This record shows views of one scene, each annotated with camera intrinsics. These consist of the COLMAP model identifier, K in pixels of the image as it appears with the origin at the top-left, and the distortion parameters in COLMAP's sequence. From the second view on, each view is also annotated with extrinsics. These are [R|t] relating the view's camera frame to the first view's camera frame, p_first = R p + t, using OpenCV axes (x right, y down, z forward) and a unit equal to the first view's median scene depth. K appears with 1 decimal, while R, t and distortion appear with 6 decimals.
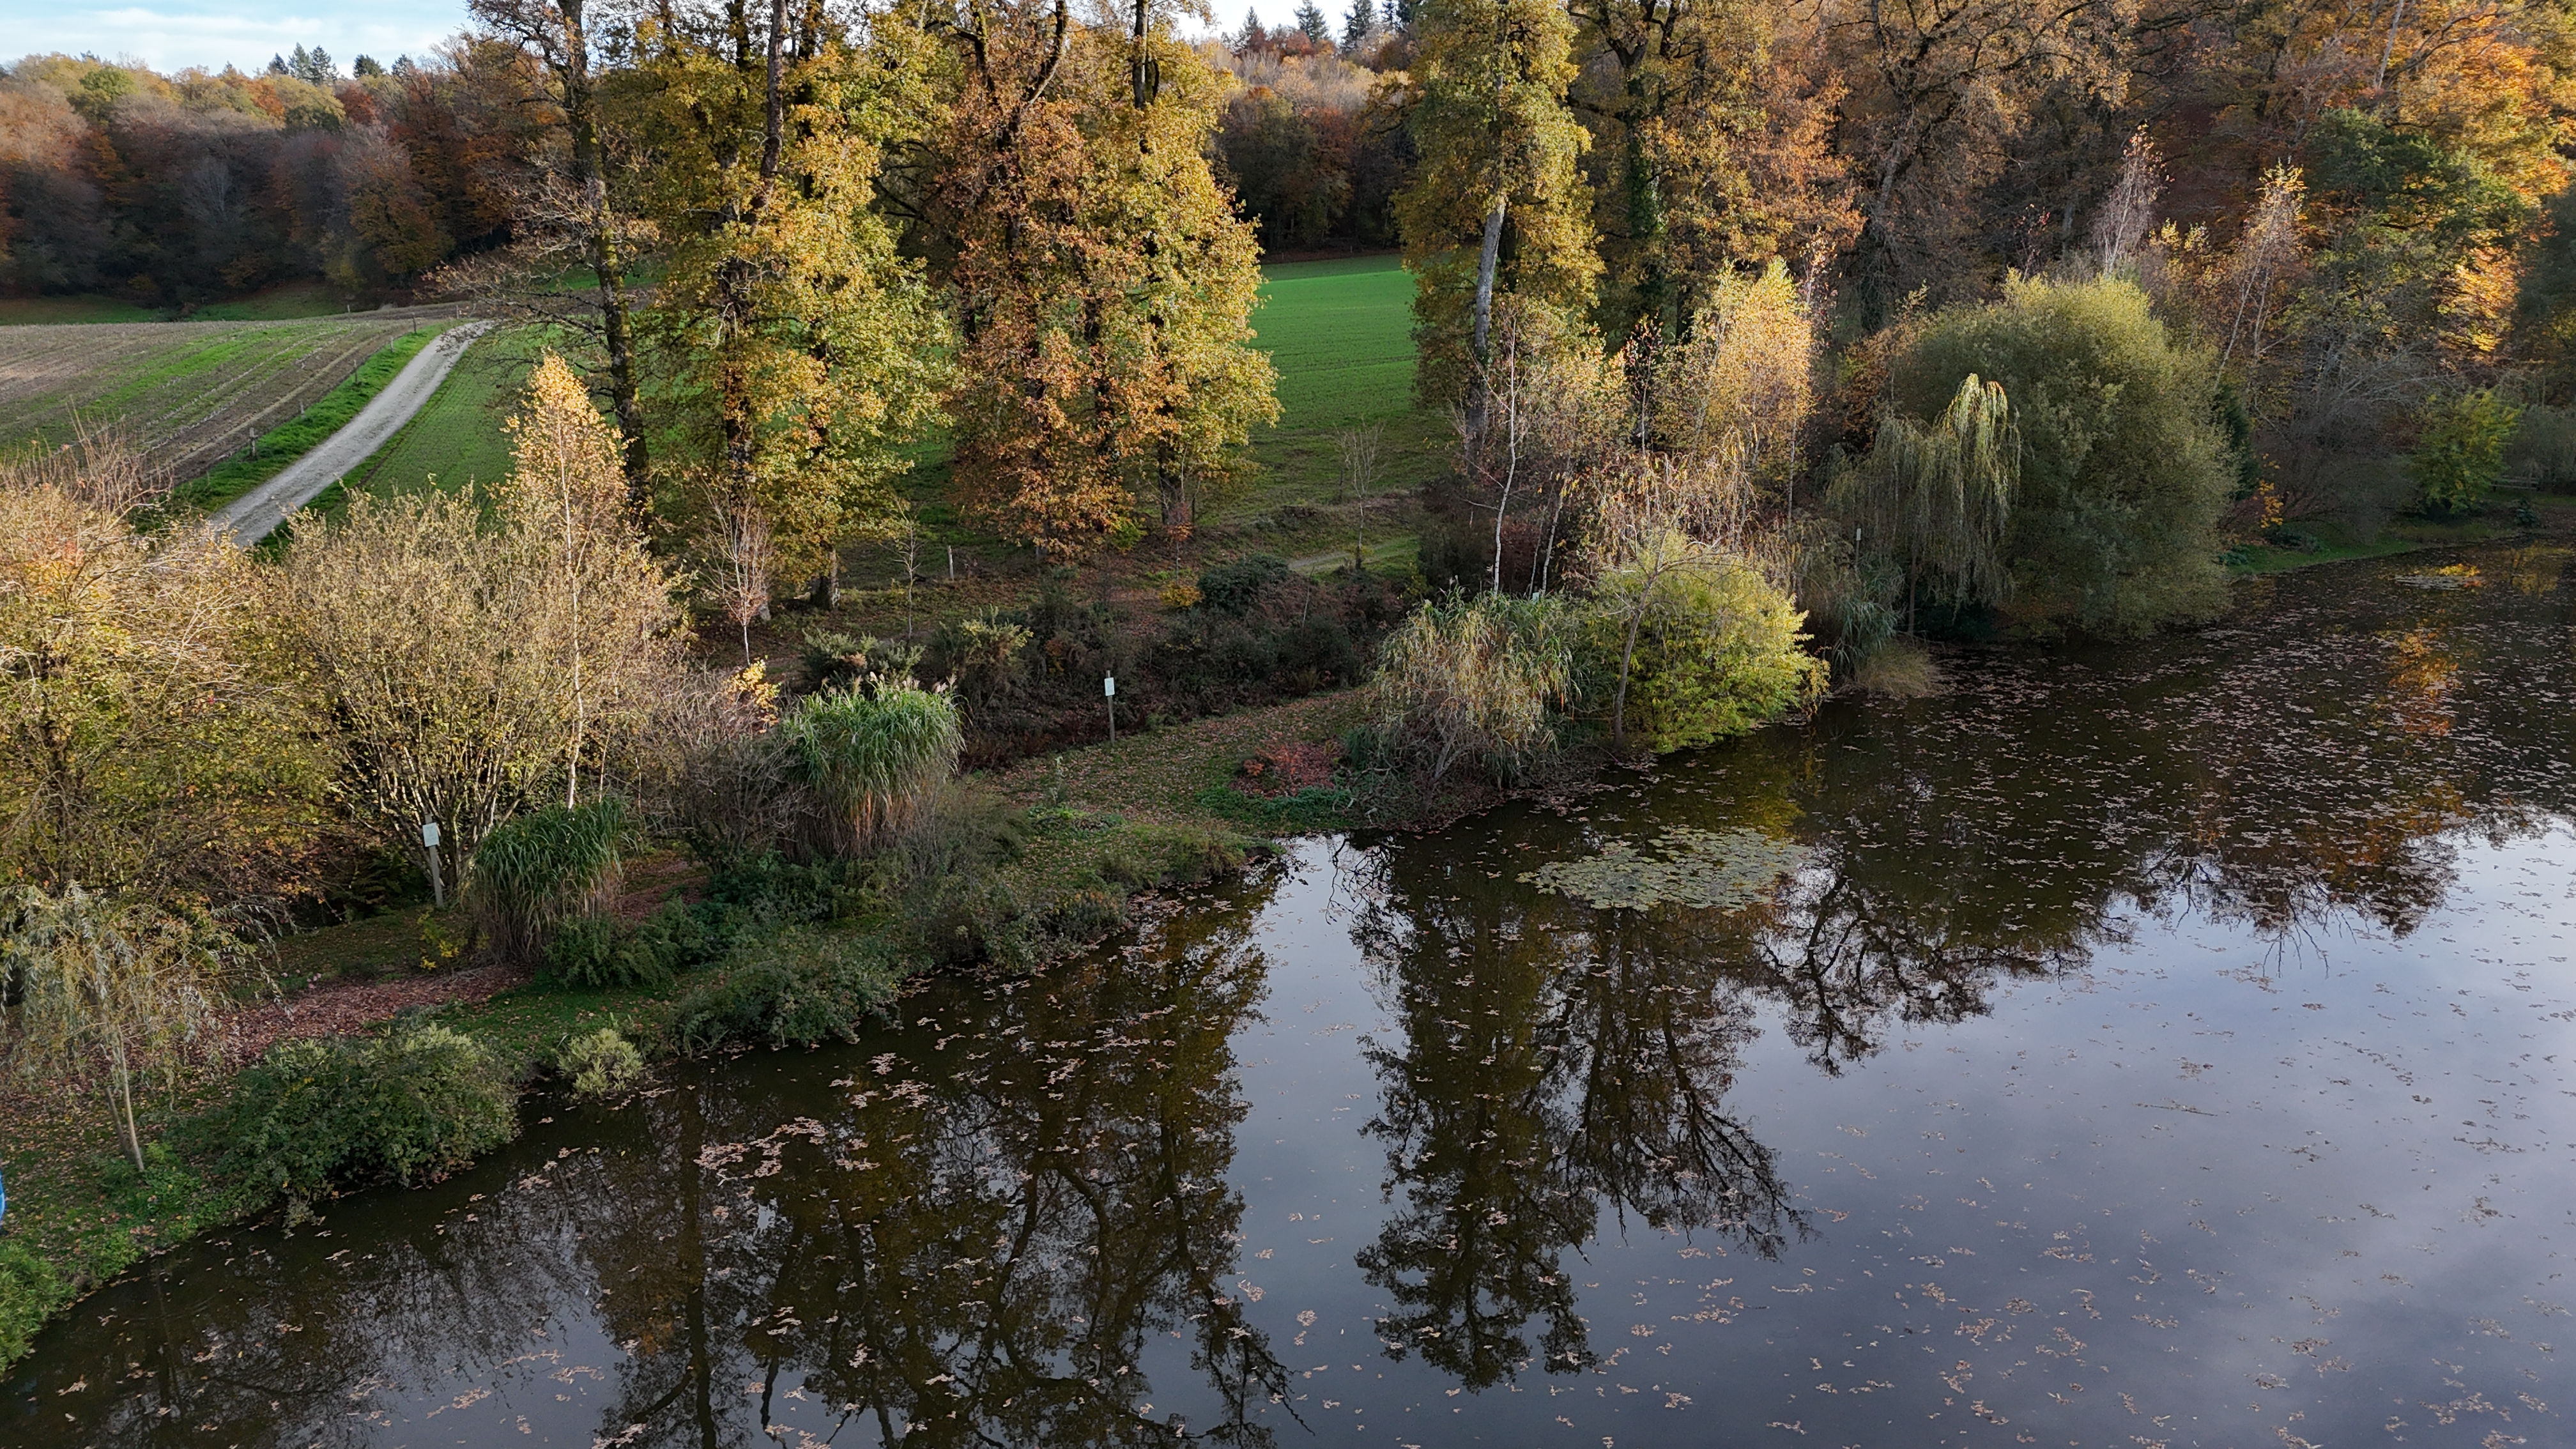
lens RADIAL K [[1866.1, 0, 1288.0], [0, 1866.1, 724.5], [0, 0, 1]] dist [0.108289, -0.118378]
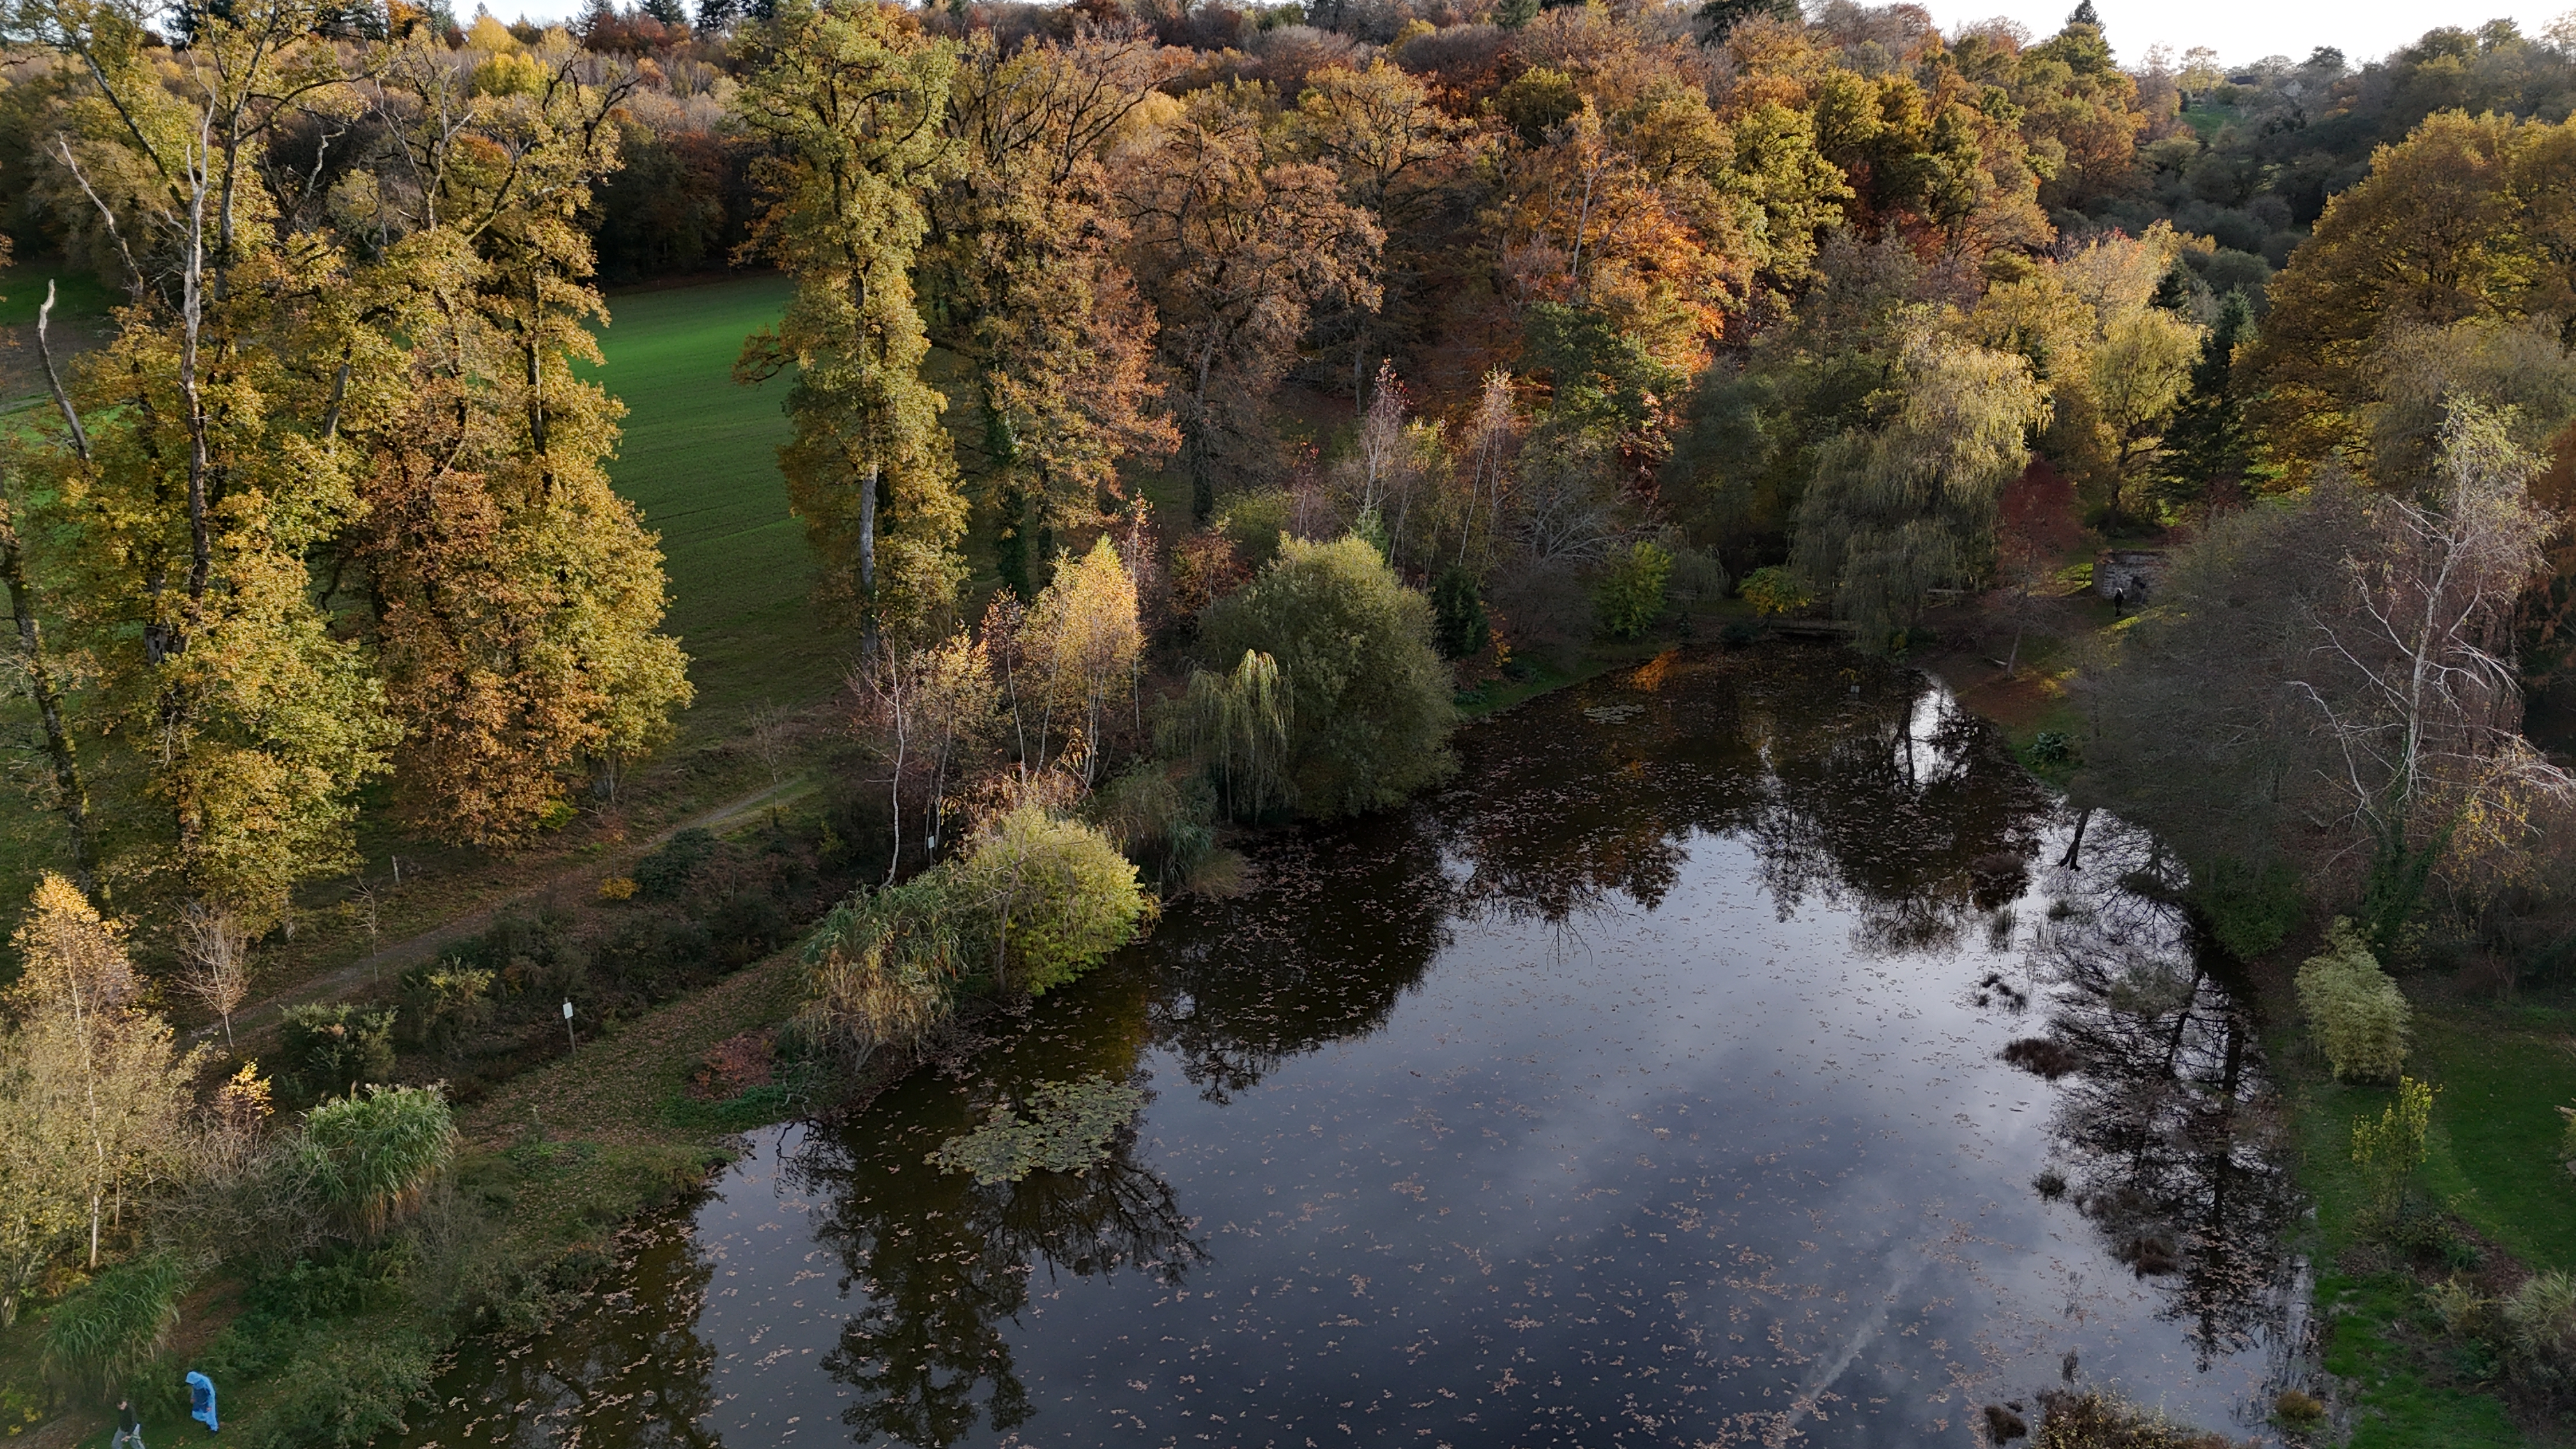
lens RADIAL K [[1872.5, 0, 1288.0], [0, 1872.5, 724.5], [0, 0, 1]] dist [0.056370, -0.047673]
pose [[0.951905, -0.083622, 0.294763, 0.001355], [0.073003, 0.996230, 0.046871, -0.184181], [-0.297571, -0.023098, 0.954420, -0.228607]]
